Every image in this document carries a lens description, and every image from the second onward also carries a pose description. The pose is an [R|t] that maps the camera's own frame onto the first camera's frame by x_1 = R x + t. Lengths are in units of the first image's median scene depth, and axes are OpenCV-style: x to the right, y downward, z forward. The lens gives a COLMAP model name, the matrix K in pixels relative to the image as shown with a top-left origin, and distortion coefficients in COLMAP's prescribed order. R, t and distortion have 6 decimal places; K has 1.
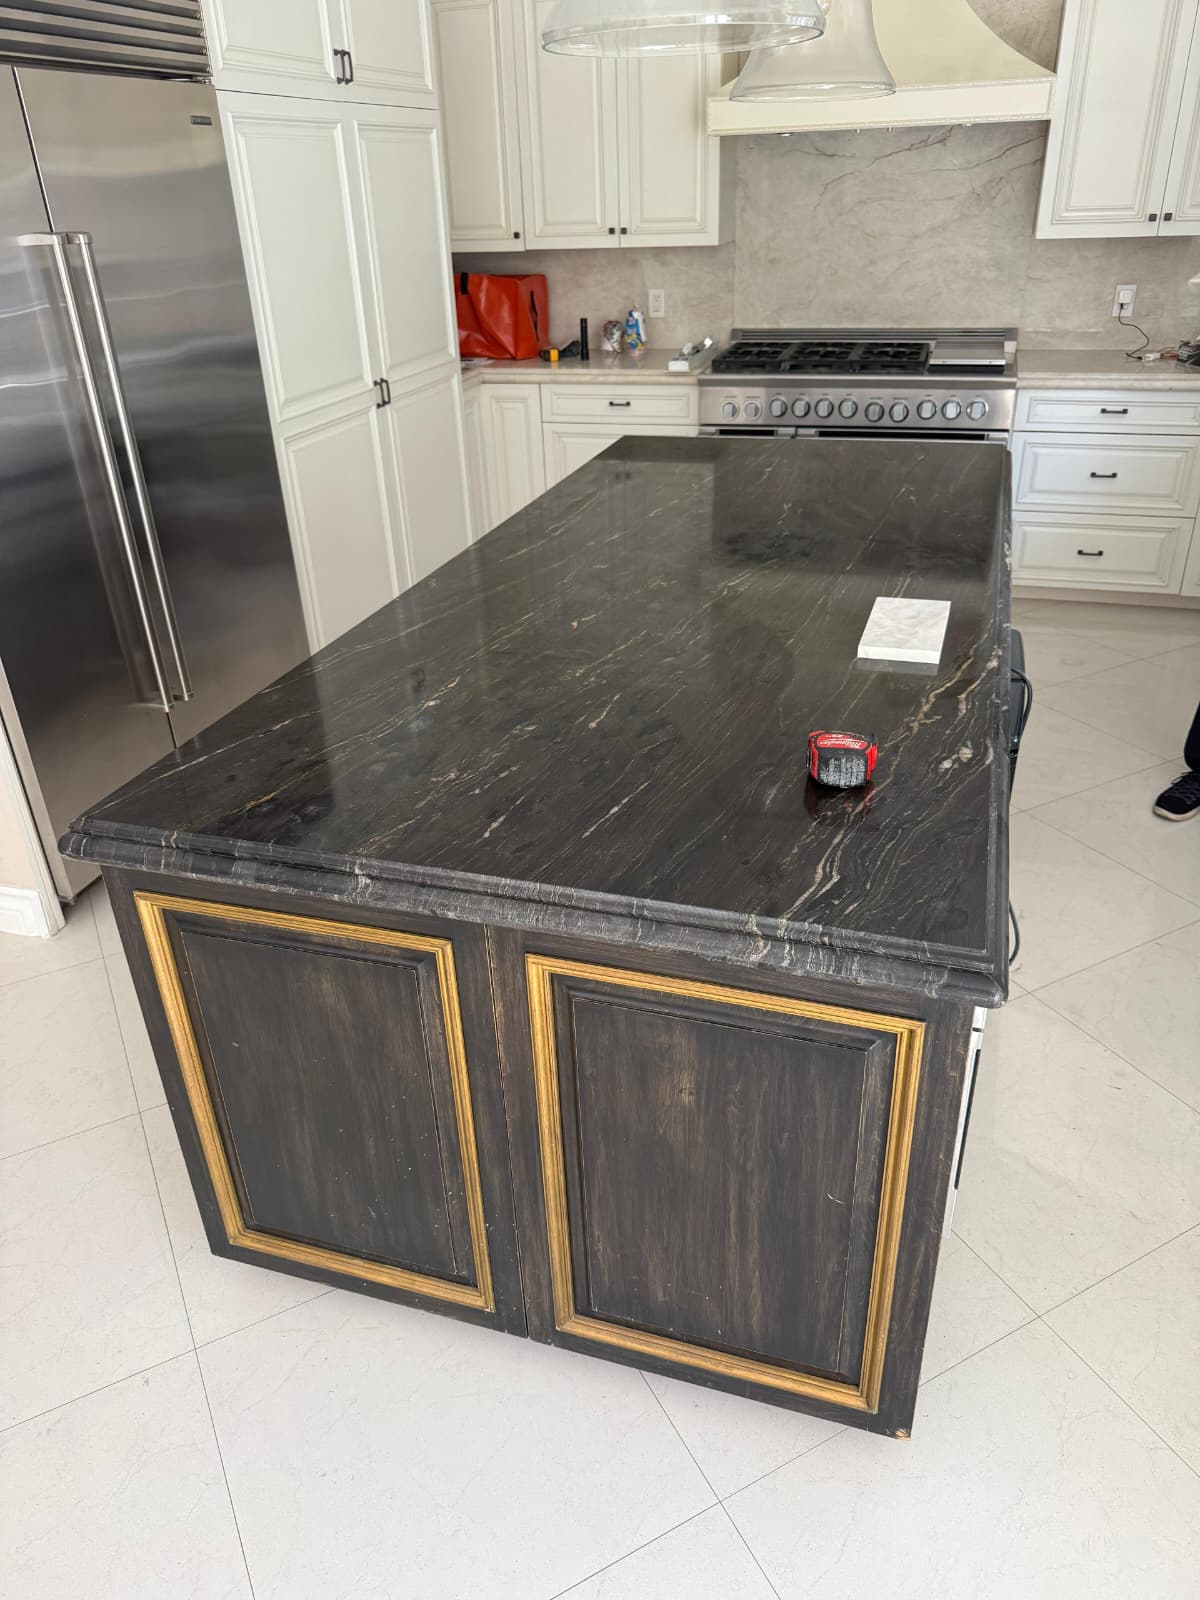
lens RADIAL K [[1131.6, 0, 607.9], [0, 1131.6, 795.5], [0, 0, 1]] dist [-0.006062, 0.001140]
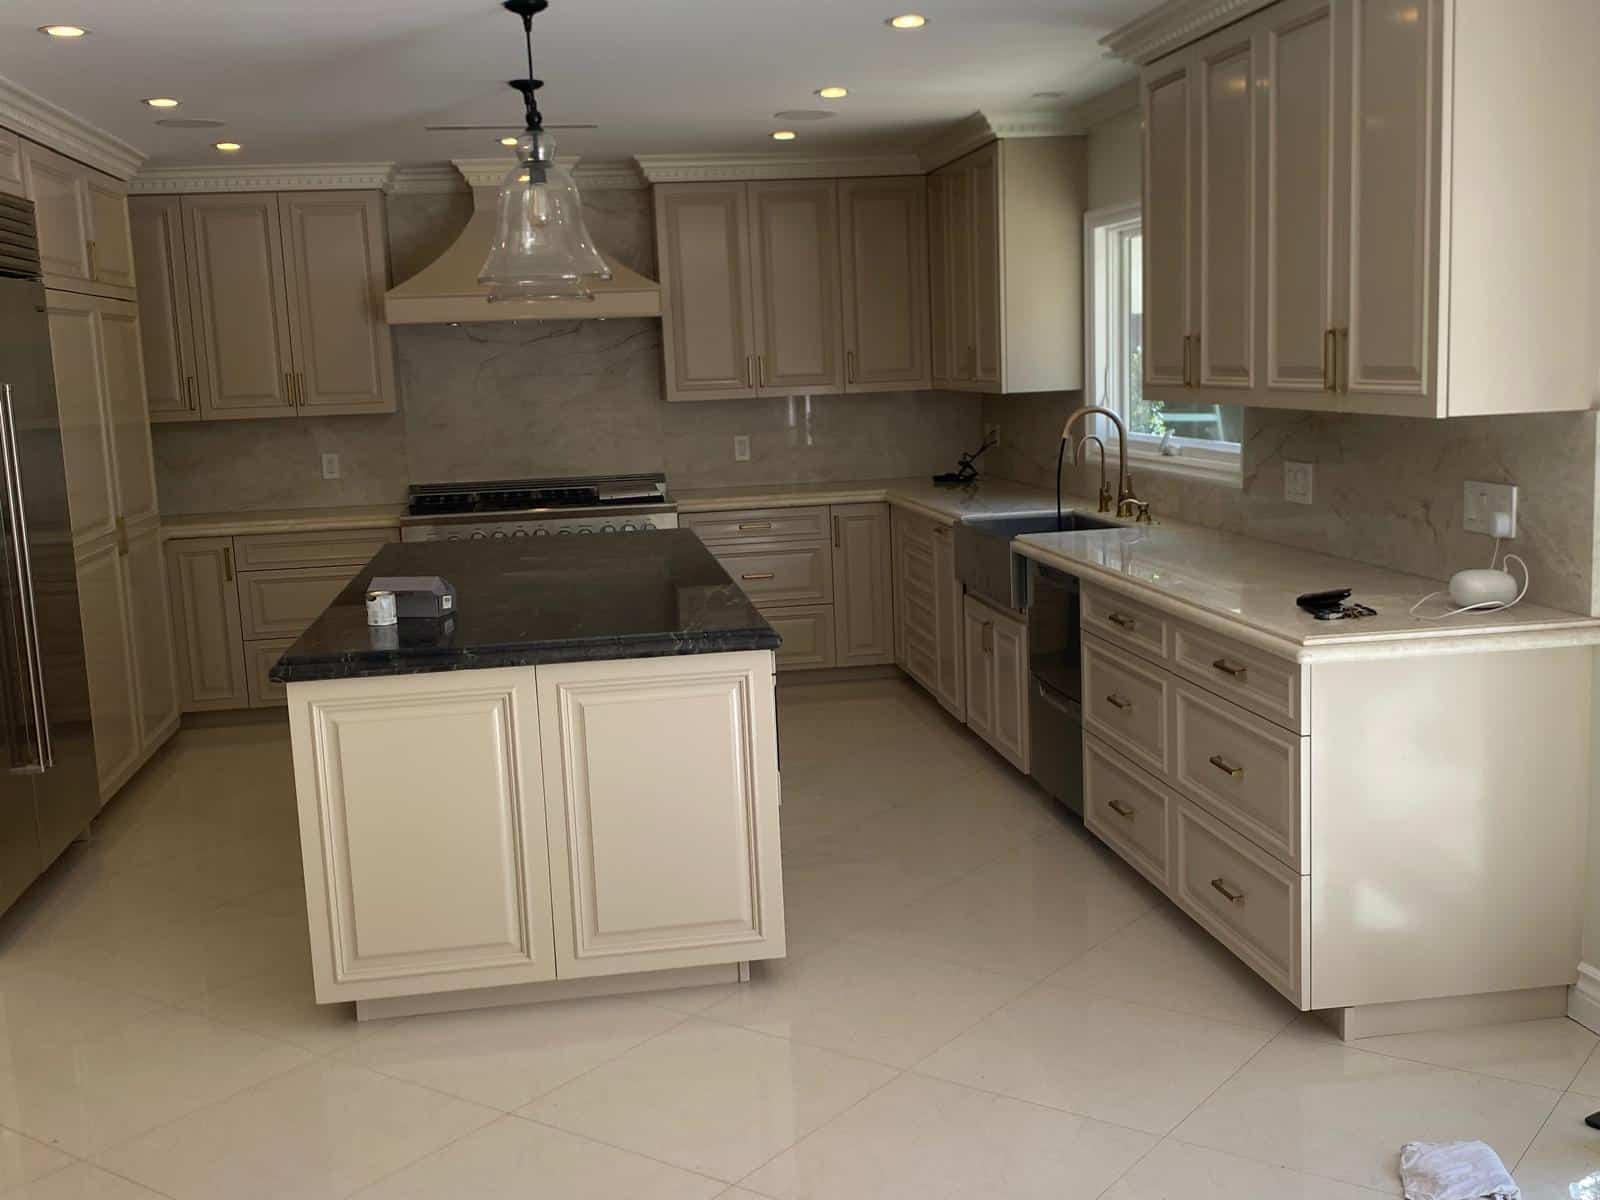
lens RADIAL K [[1498.7, 0, 802.4], [0, 1498.7, 601.5], [0, 0, 1]] dist [0.018680, -0.003526]
pose [[0.899683, -0.070580, 0.430800, -0.194437], [0.213260, 0.932133, -0.292658, 0.204232], [-0.380907, 0.355172, 0.853676, -0.347037]]
